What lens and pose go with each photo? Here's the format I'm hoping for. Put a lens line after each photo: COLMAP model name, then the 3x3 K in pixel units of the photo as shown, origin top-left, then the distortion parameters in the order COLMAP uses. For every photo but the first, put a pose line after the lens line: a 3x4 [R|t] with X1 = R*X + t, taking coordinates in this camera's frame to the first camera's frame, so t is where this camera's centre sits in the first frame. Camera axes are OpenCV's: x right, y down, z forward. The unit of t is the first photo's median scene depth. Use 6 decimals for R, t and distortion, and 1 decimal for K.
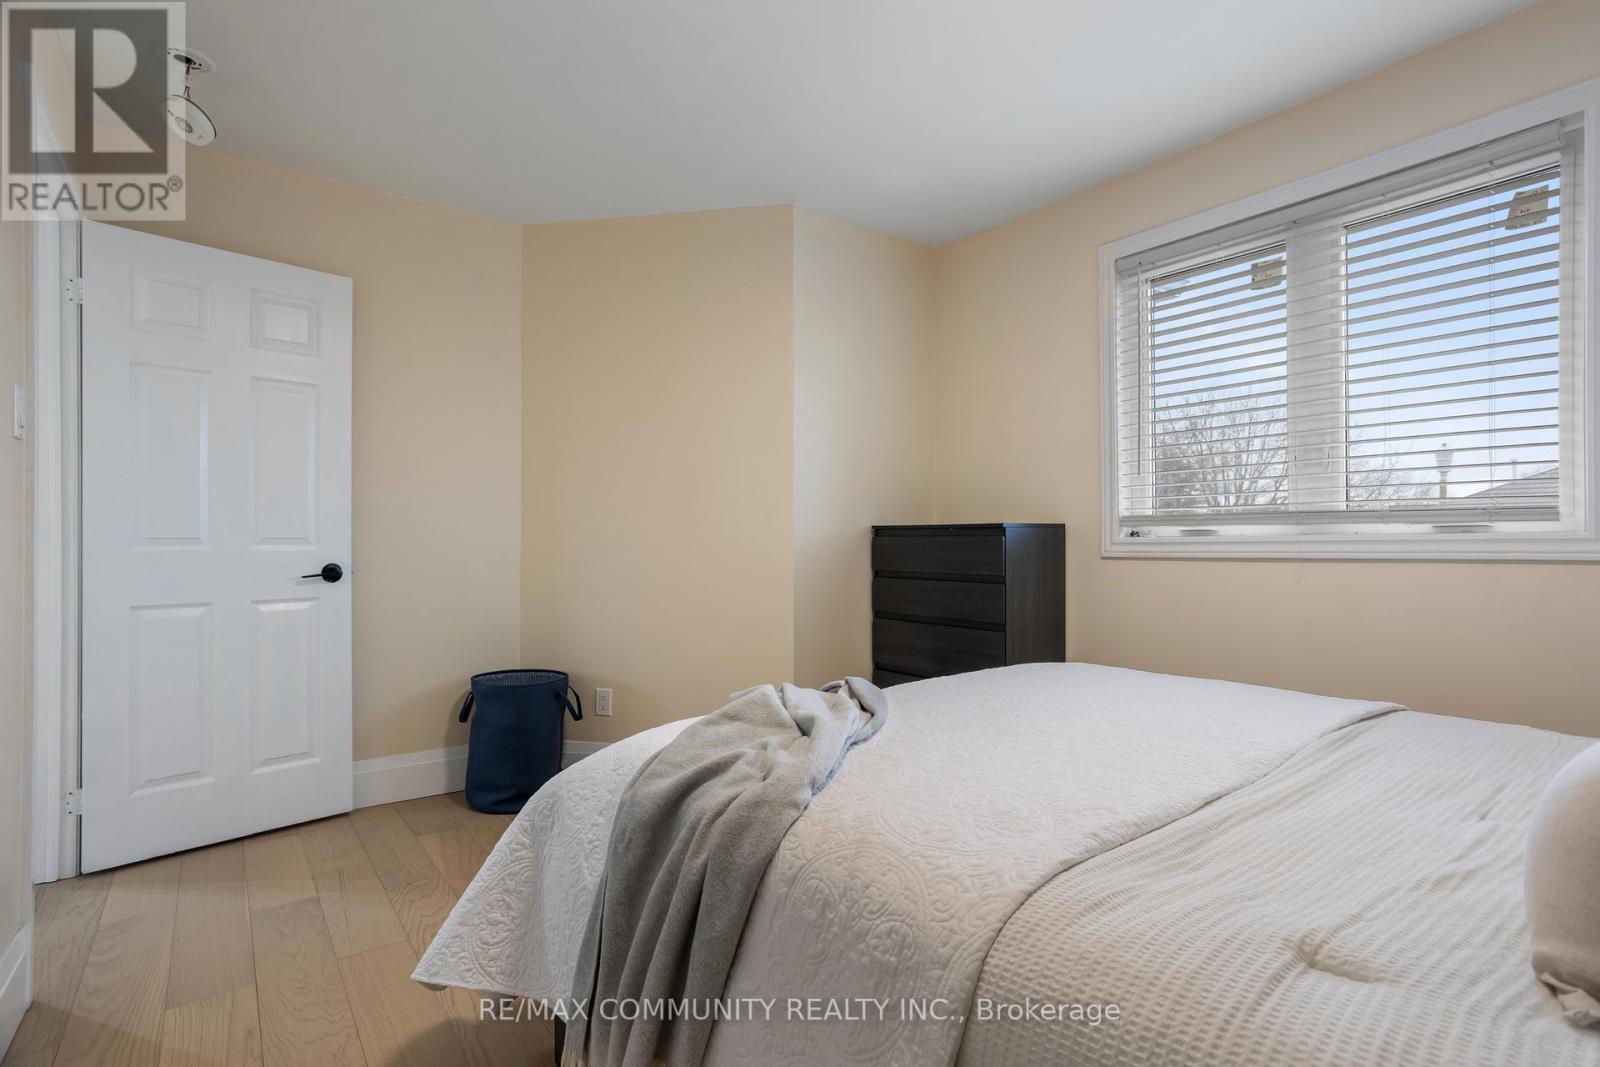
lens RADIAL K [[765.0, 0, 792.6], [0, 765.0, 534.8], [0, 0, 1]] dist [-0.002634, 0.000363]
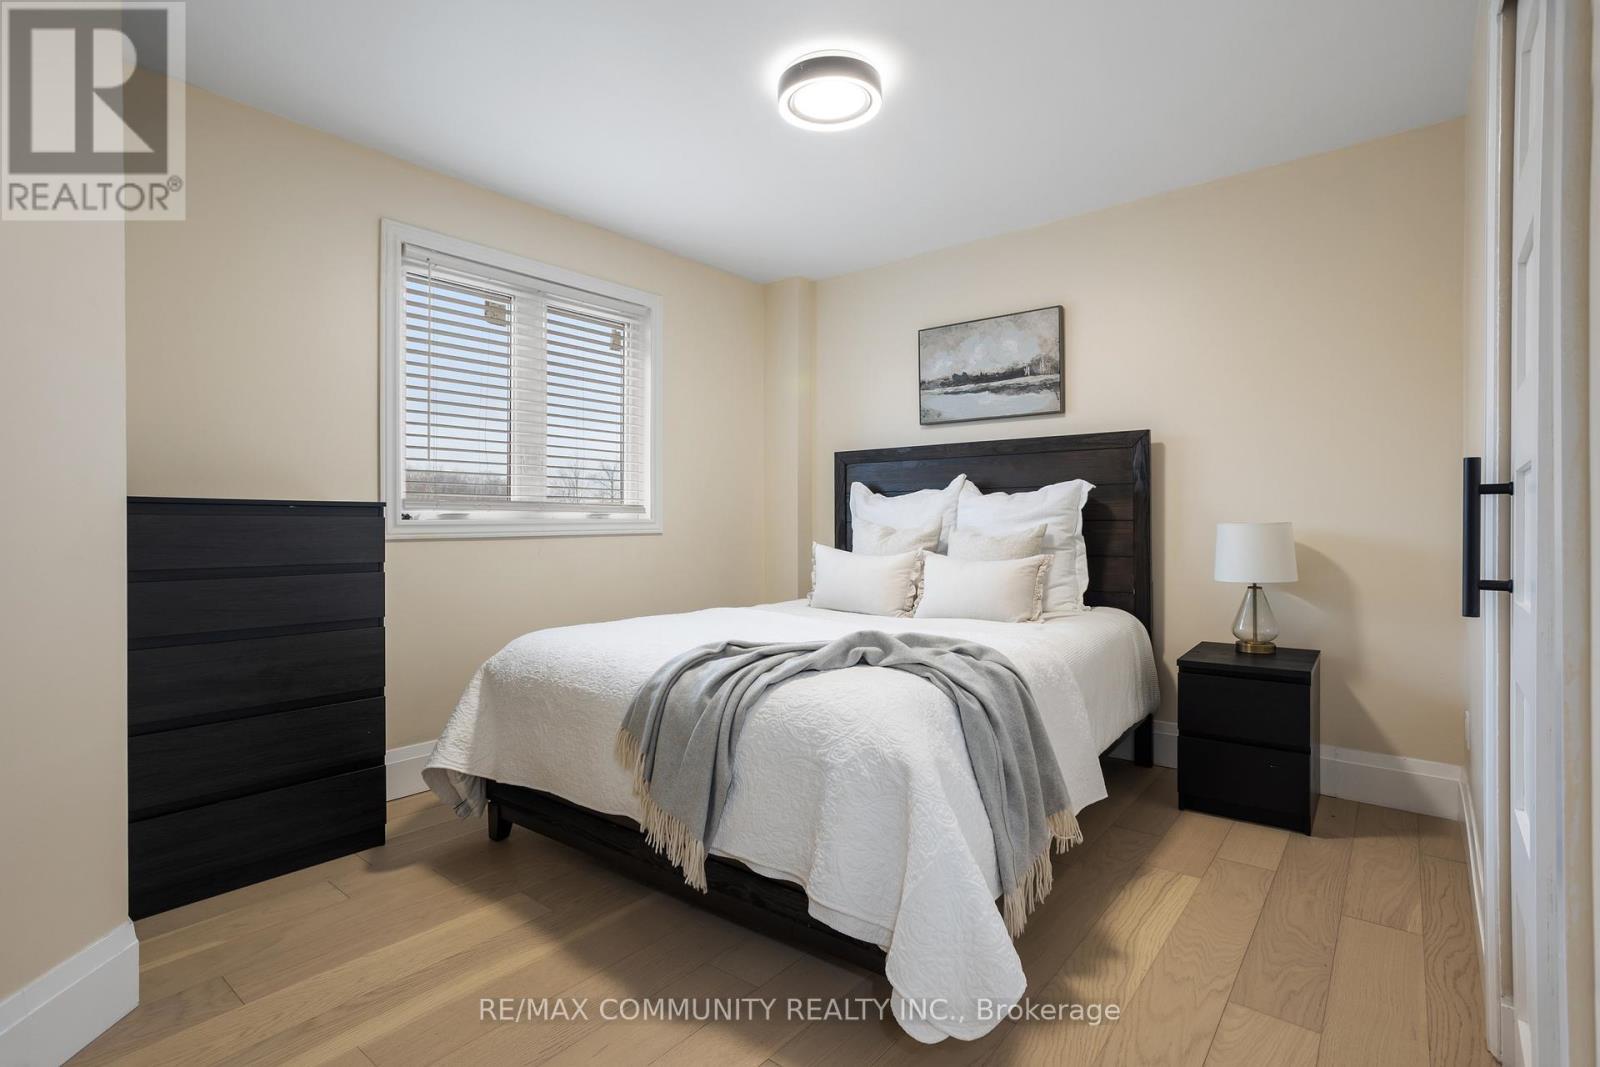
lens RADIAL K [[765.0, 0, 798.8], [0, 765.0, 531.7], [0, 0, 1]] dist [-0.002634, 0.000363]
pose [[-0.229789, -0.003782, 0.973233, -0.693531], [0.002118, 0.999988, 0.004386, 0.016424], [-0.973238, 0.003069, -0.229778, 0.749397]]
